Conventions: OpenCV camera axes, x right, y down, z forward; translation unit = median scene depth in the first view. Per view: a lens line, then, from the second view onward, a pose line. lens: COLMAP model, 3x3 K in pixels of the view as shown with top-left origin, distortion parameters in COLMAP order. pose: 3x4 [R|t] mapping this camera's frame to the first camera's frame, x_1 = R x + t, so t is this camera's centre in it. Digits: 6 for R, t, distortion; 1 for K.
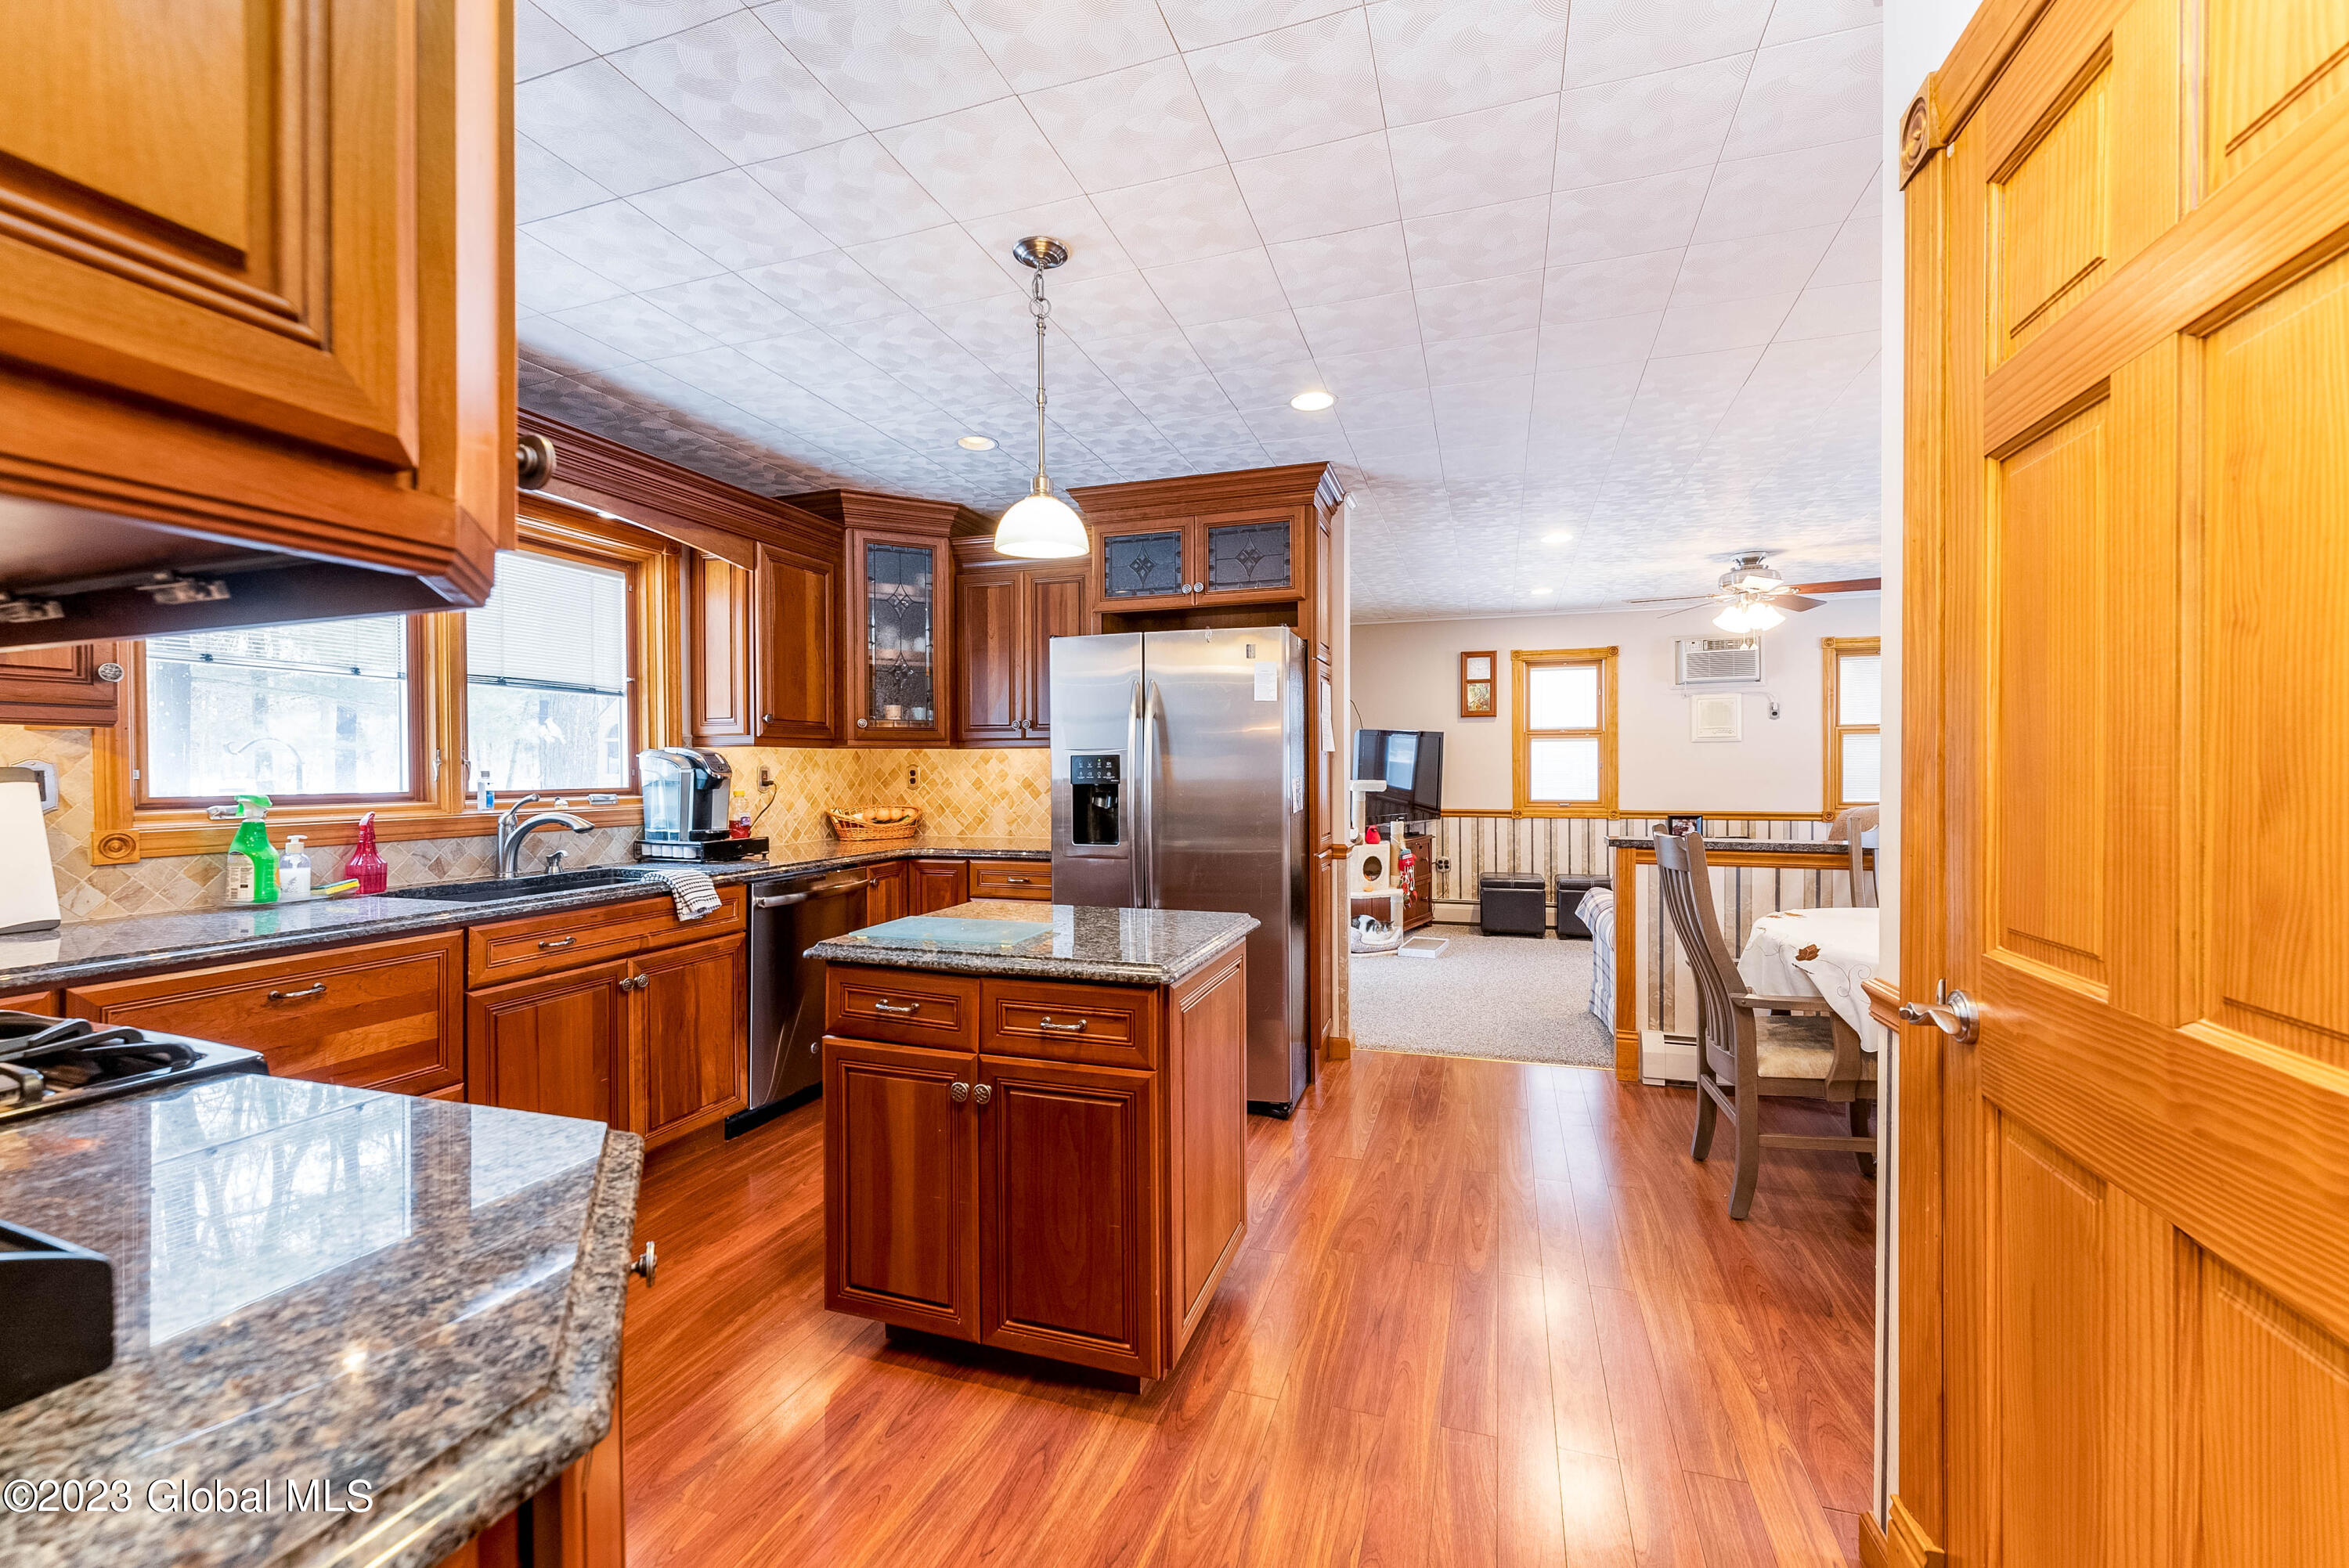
lens RADIAL K [[948.0, 0, 1172.6], [0, 948.0, 775.2], [0, 0, 1]] dist [0.000264, 0.000365]
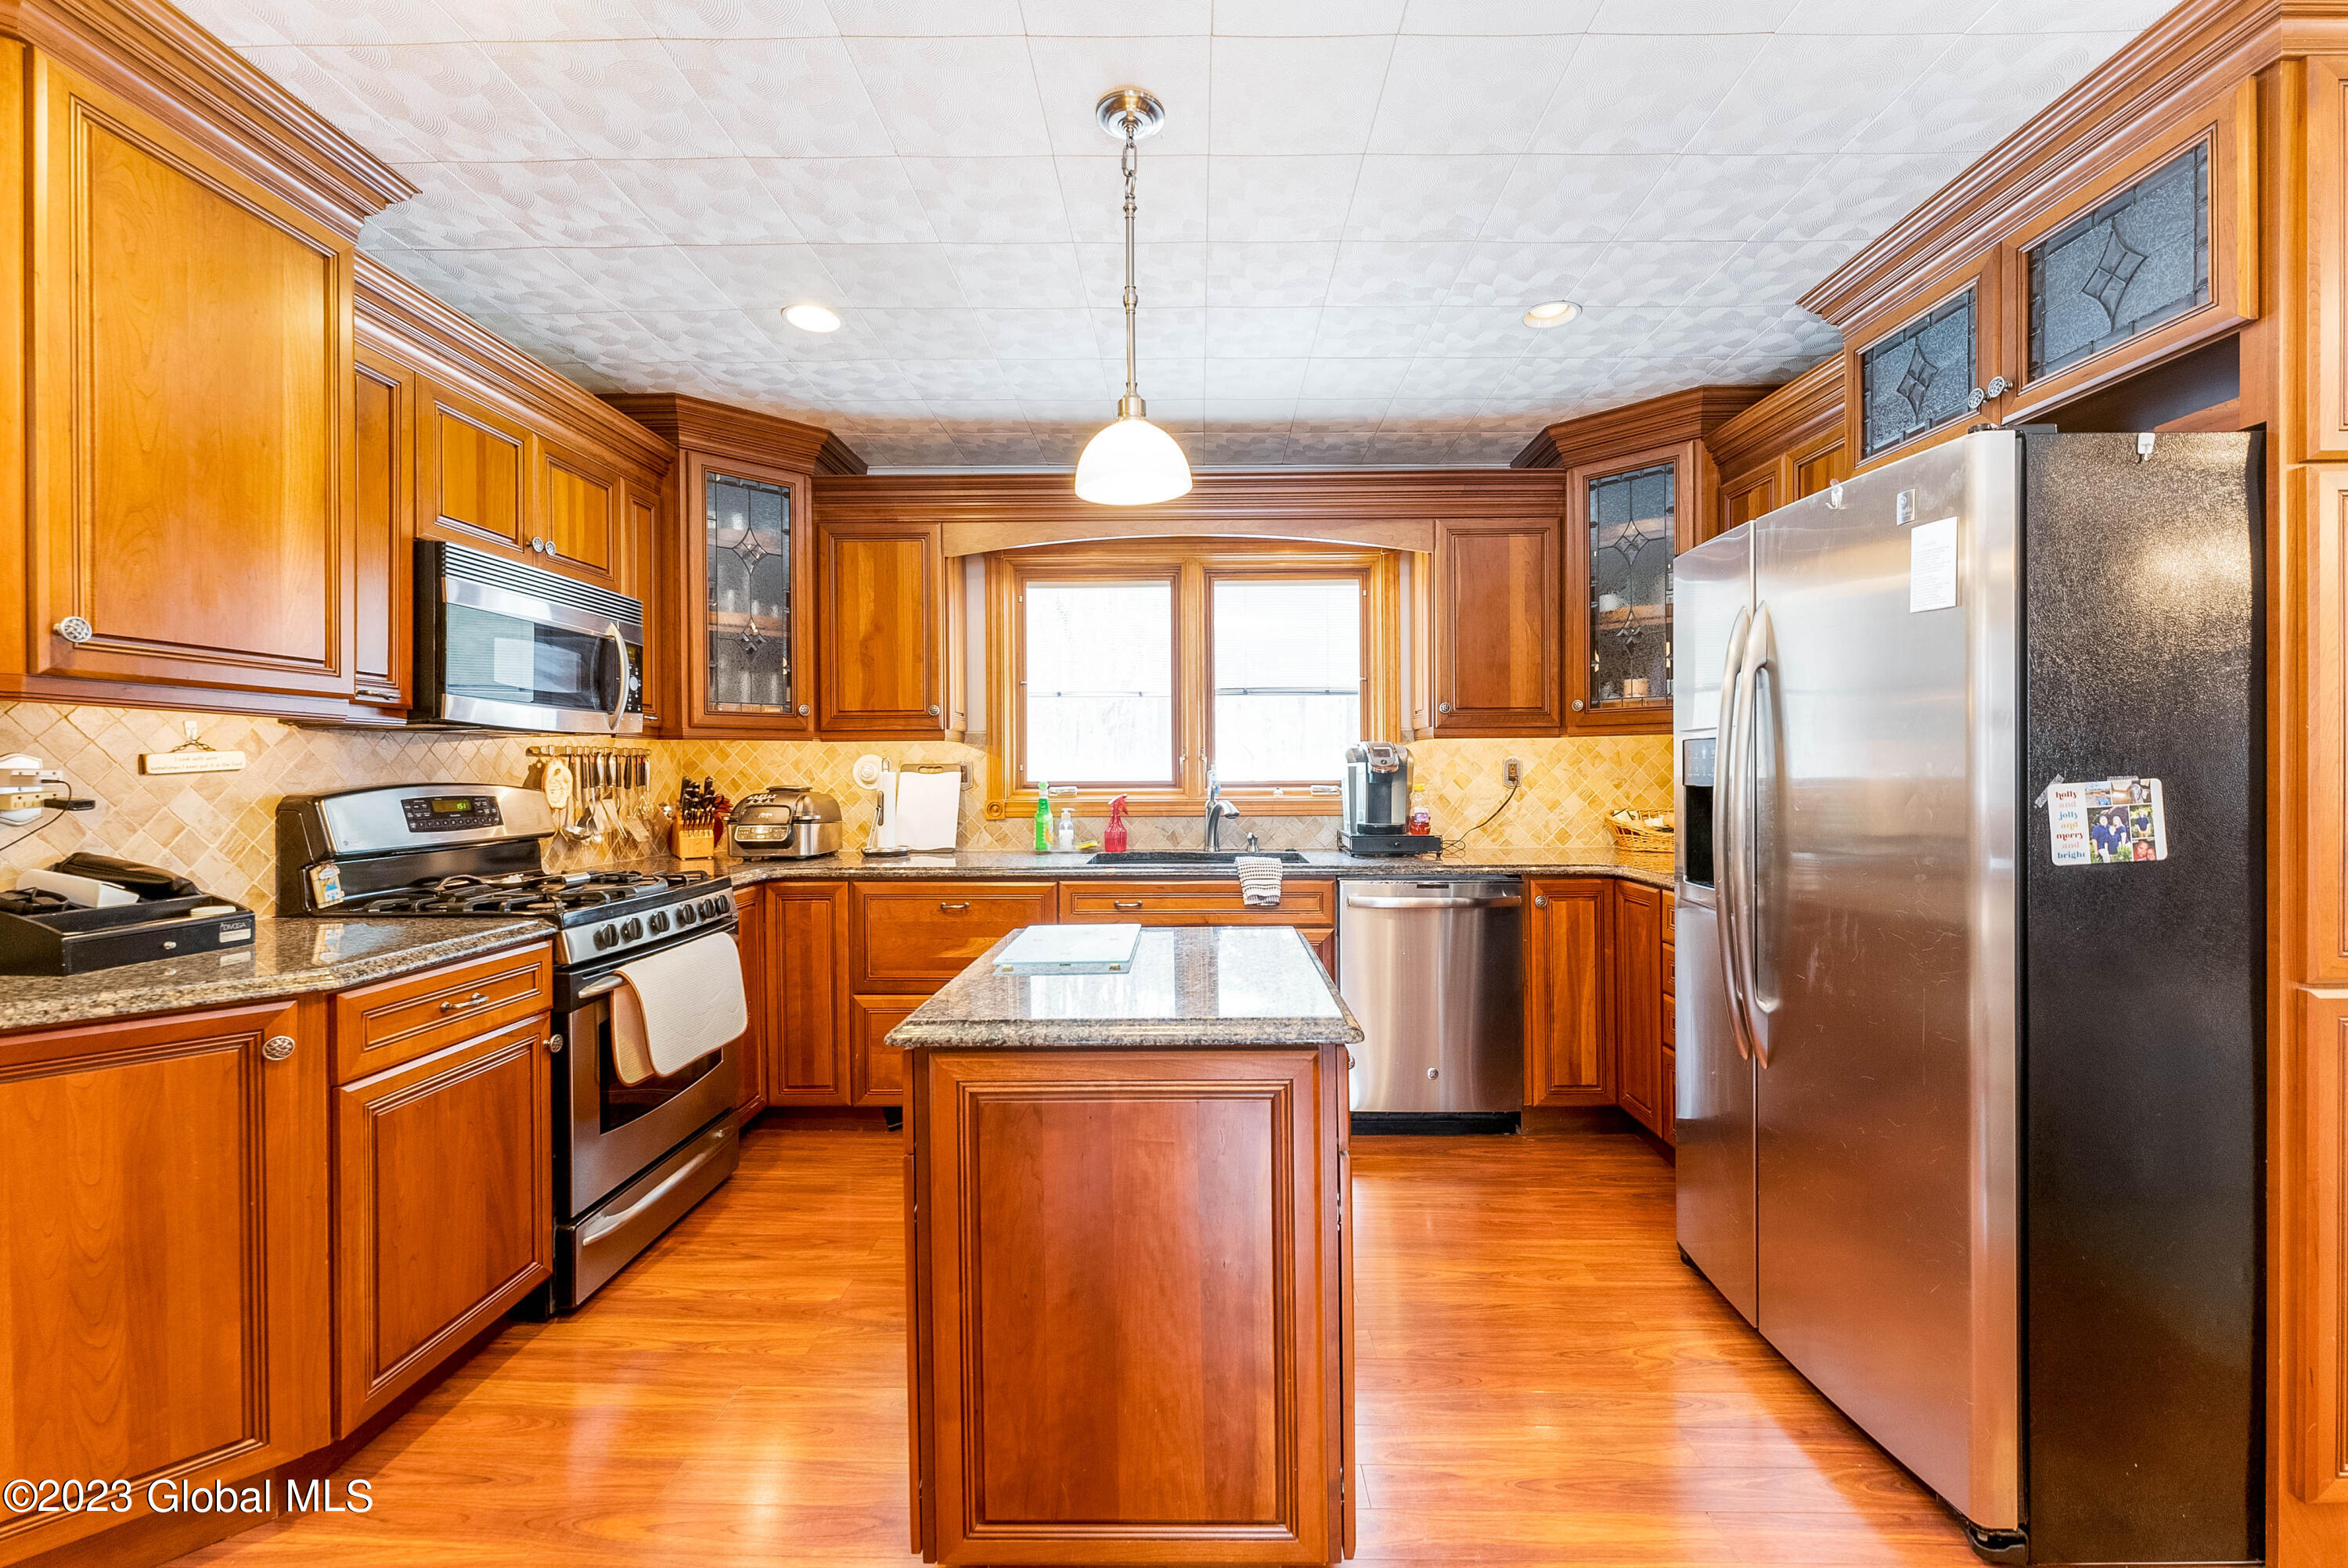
lens RADIAL K [[947.6, 0, 1172.1], [0, 947.6, 775.2], [0, 0, 1]] dist [0.000264, 0.000365]
pose [[0.317489, 0.008827, -0.948221, 0.442552], [-0.001905, 0.999961, 0.008671, -0.001610], [0.948260, -0.000947, 0.317494, 0.547934]]
